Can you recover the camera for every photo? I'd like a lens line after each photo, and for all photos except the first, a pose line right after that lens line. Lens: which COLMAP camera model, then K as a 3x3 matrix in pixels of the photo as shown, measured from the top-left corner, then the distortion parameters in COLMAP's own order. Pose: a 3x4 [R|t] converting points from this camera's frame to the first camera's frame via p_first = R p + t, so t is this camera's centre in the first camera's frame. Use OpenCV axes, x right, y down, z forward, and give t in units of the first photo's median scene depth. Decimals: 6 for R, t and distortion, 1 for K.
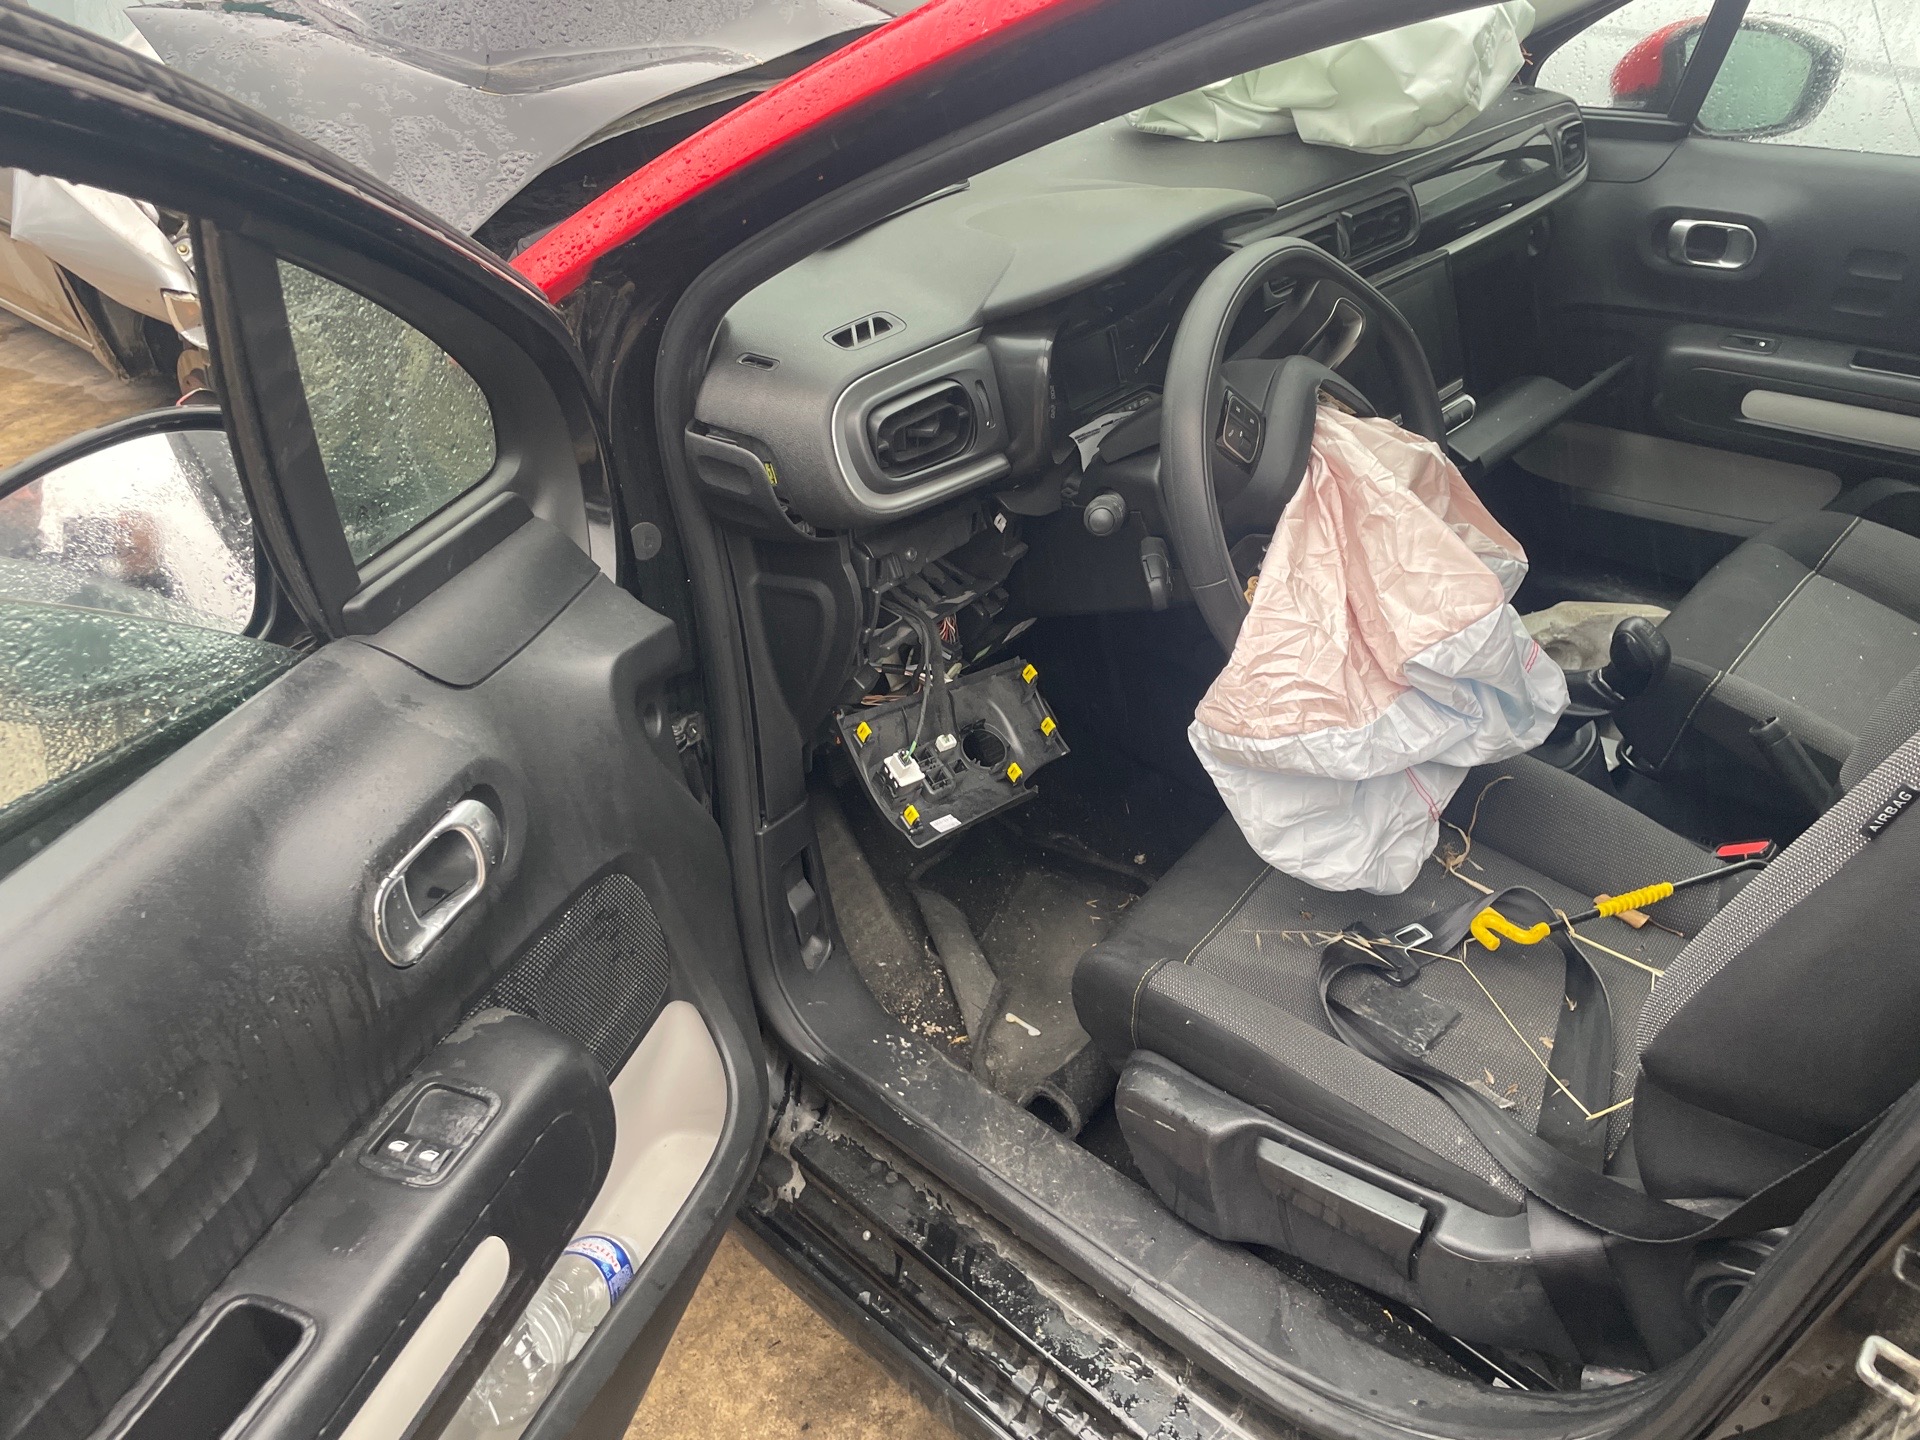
lens RADIAL K [[1446.8, 0, 967.1], [0, 1446.8, 709.3], [0, 0, 1]] dist [0.081667, -0.107289]
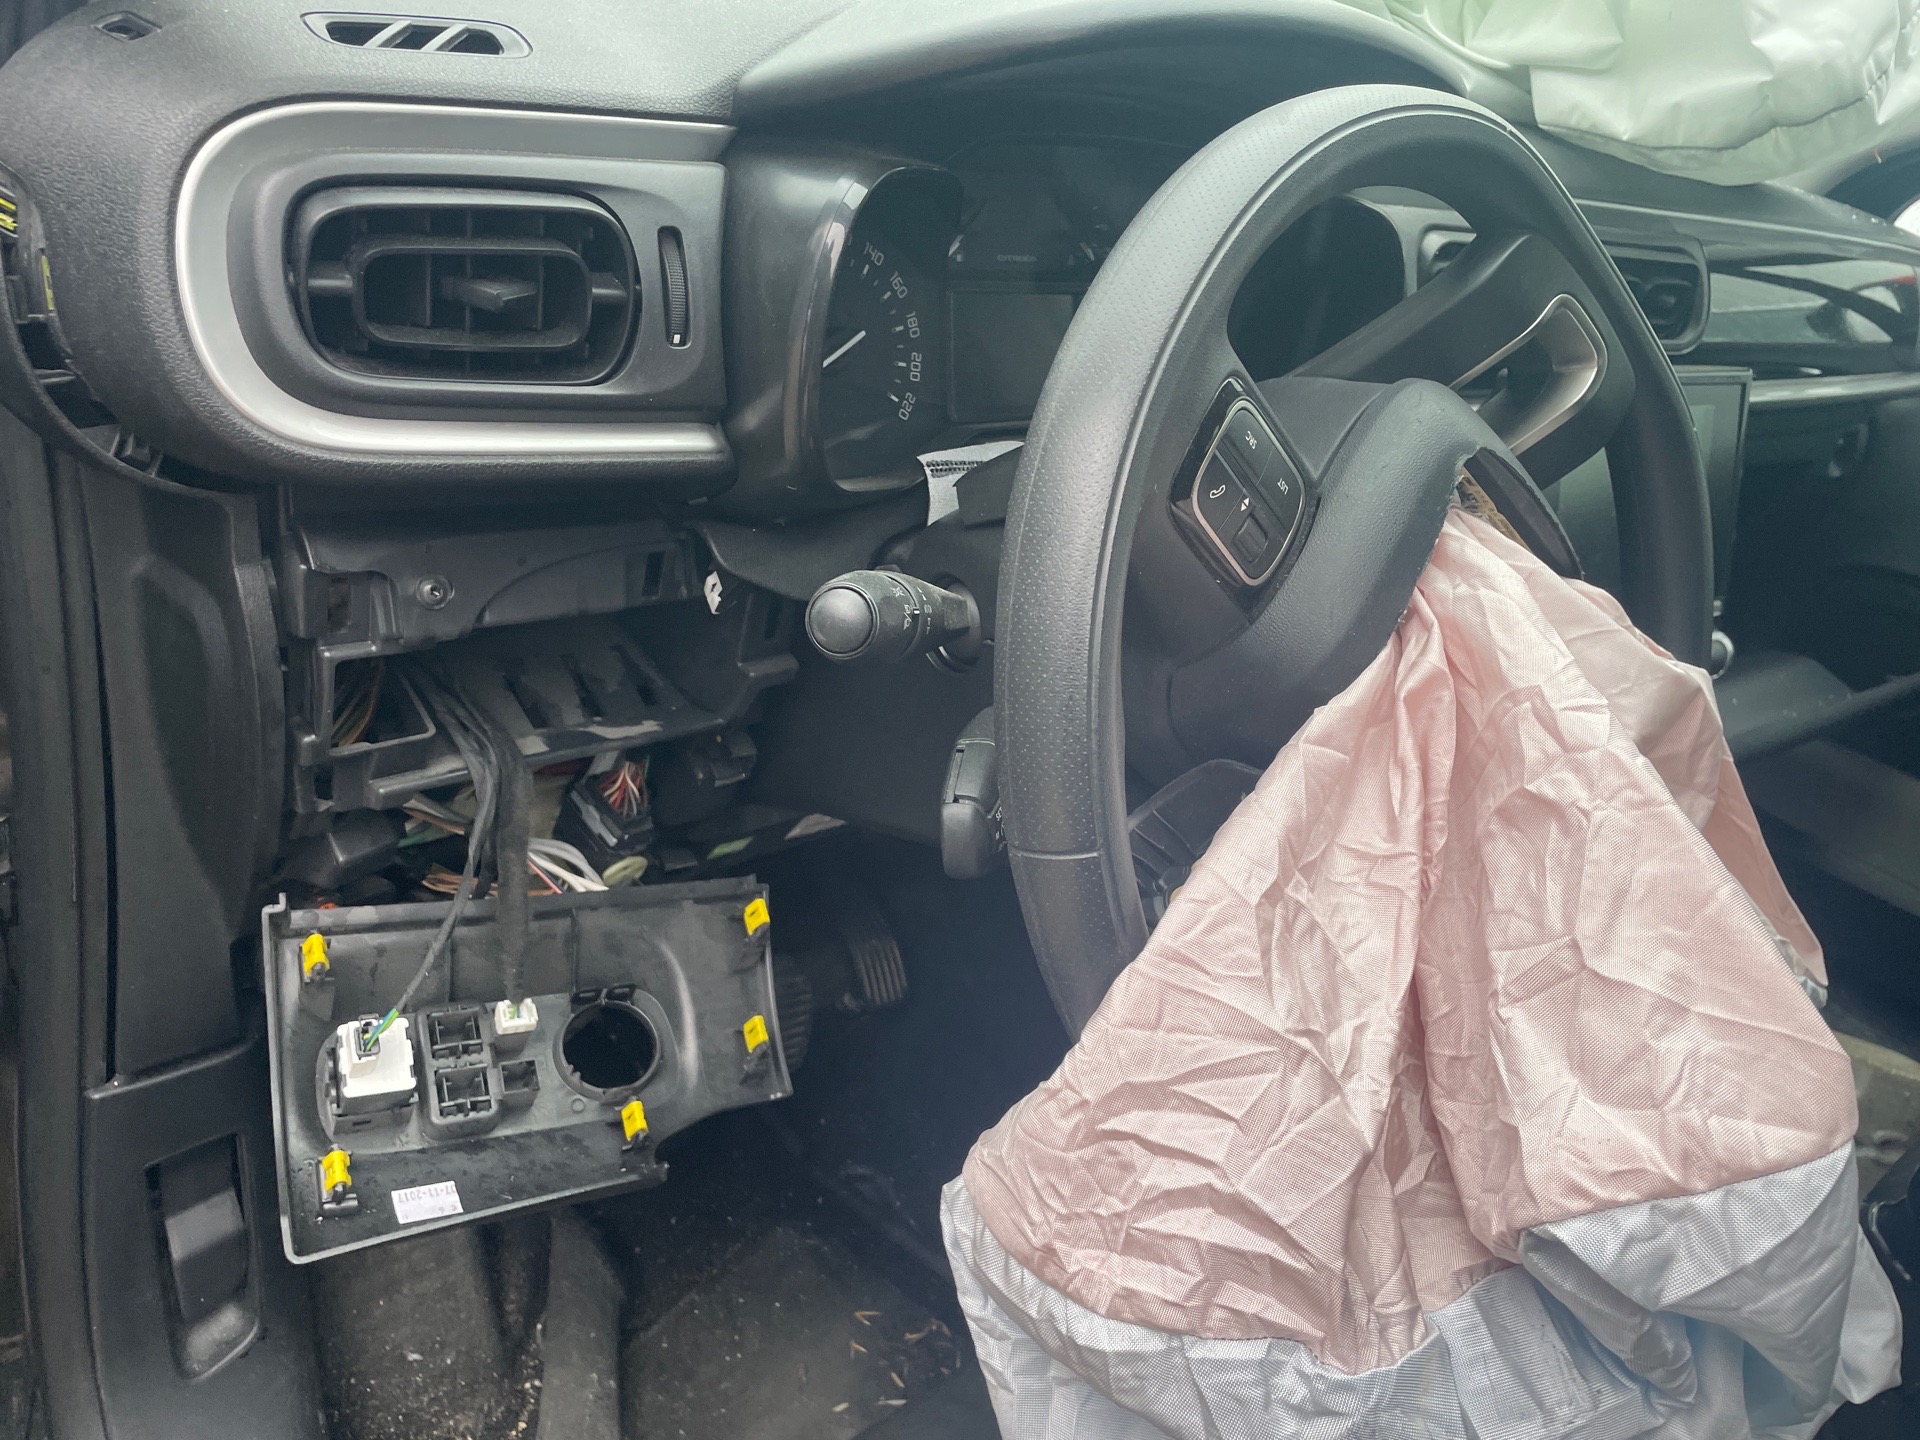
lens RADIAL K [[1461.9, 0, 970.9], [0, 1461.9, 720.1], [0, 0, 1]] dist [0.074693, -0.108024]
pose [[0.962667, 0.262487, -0.066131, 0.151618], [-0.267819, 0.959082, -0.091837, -0.073770], [0.039319, 0.106119, 0.993576, 0.582802]]
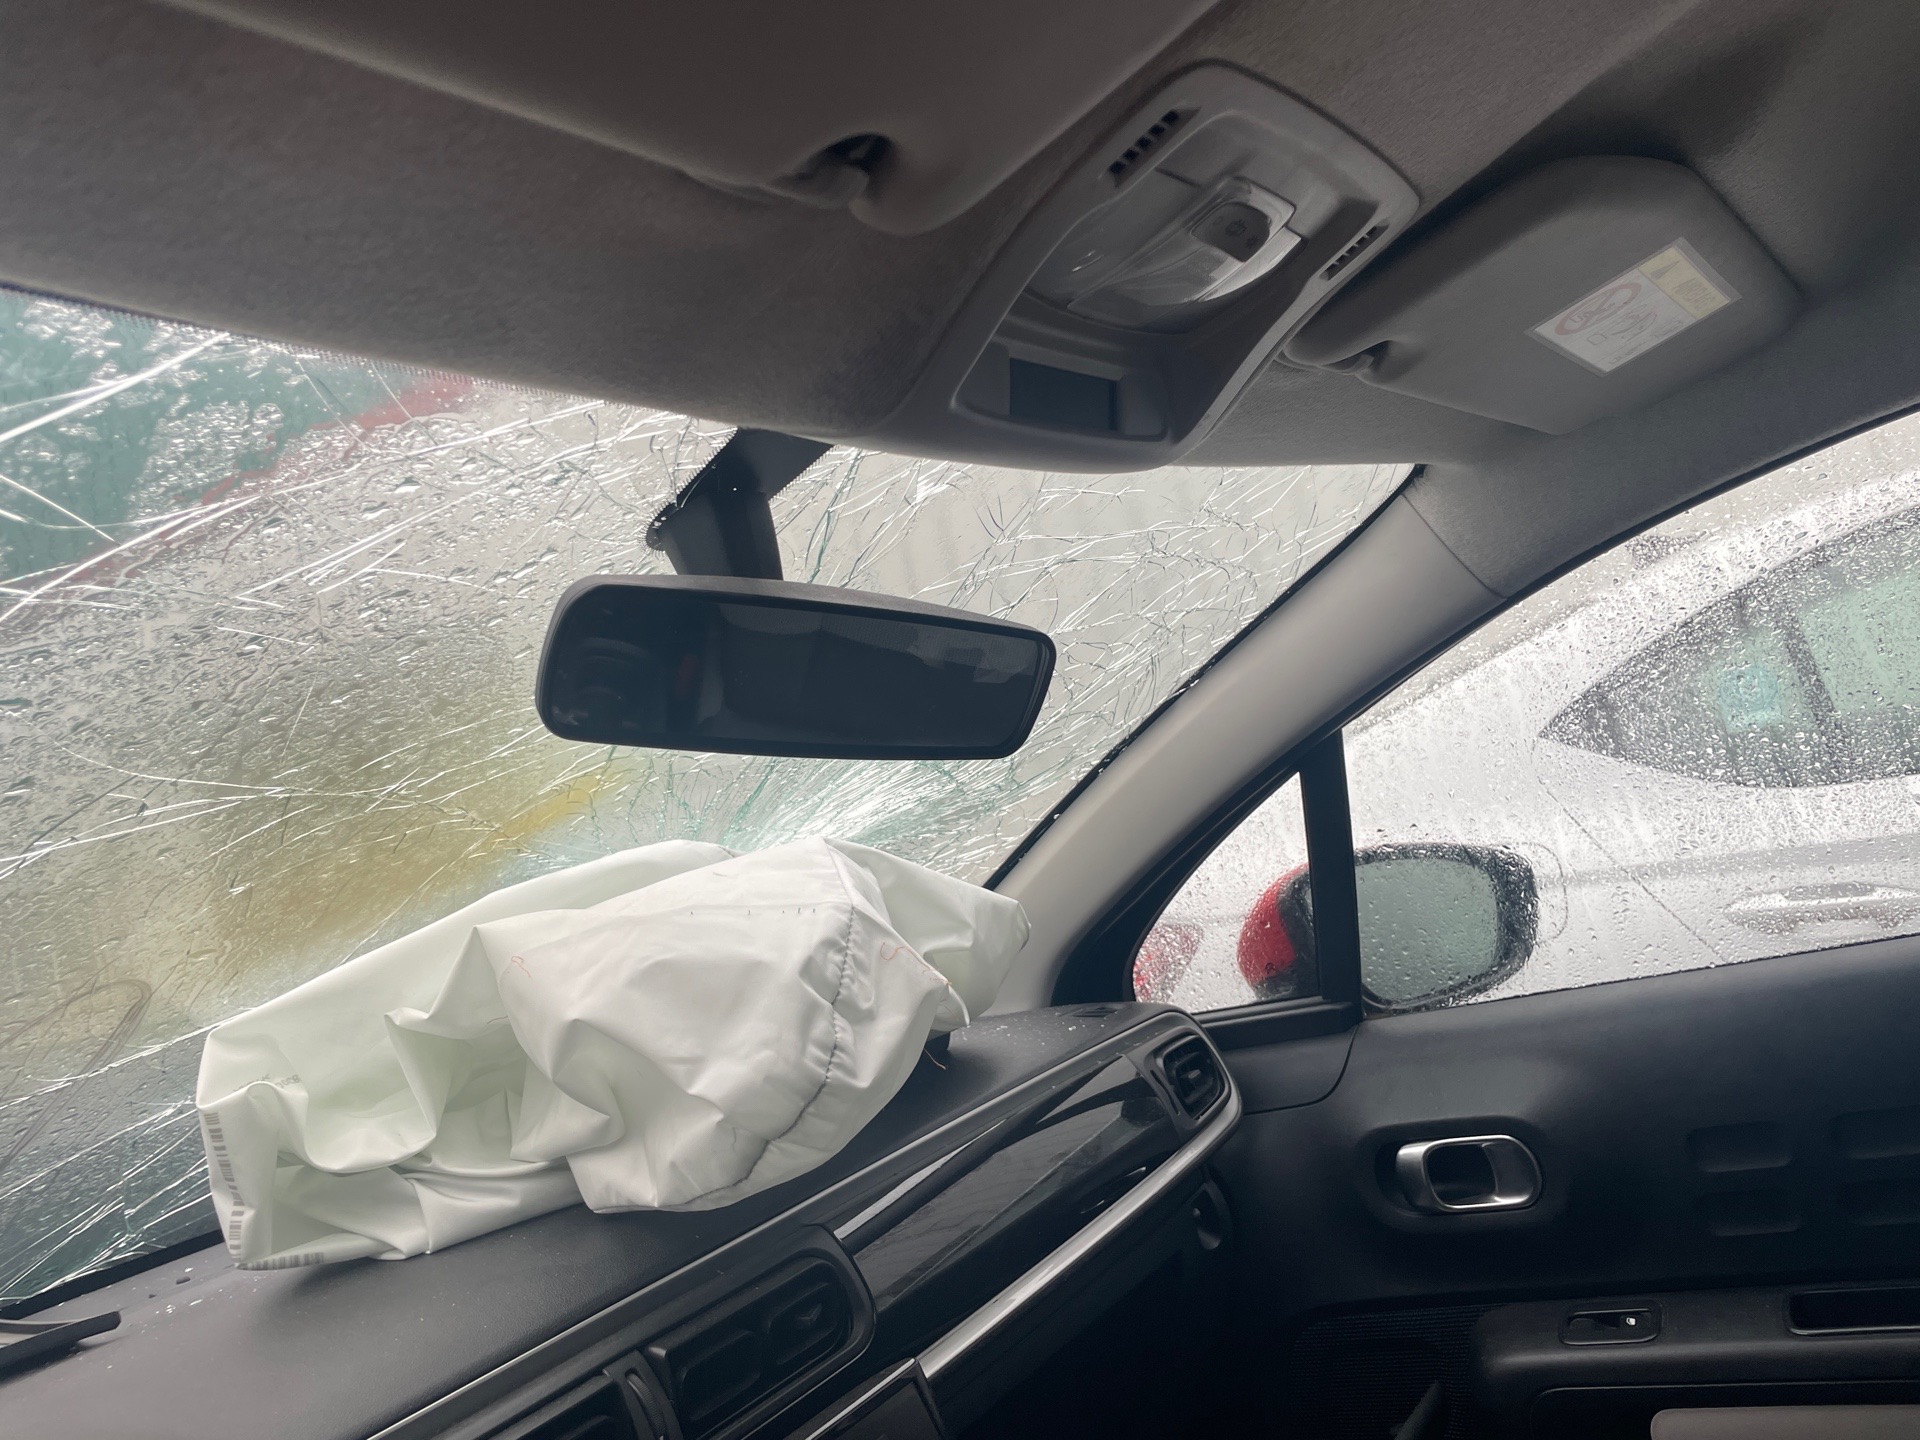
lens RADIAL K [[1447.6, 0, 936.0], [0, 1447.6, 712.5], [0, 0, 1]] dist [0.088035, -0.112999]
pose [[0.972501, -0.203041, 0.114087, 0.421028], [0.230610, 0.771000, -0.593615, -0.247015], [0.032567, 0.603601, 0.796621, 0.634437]]
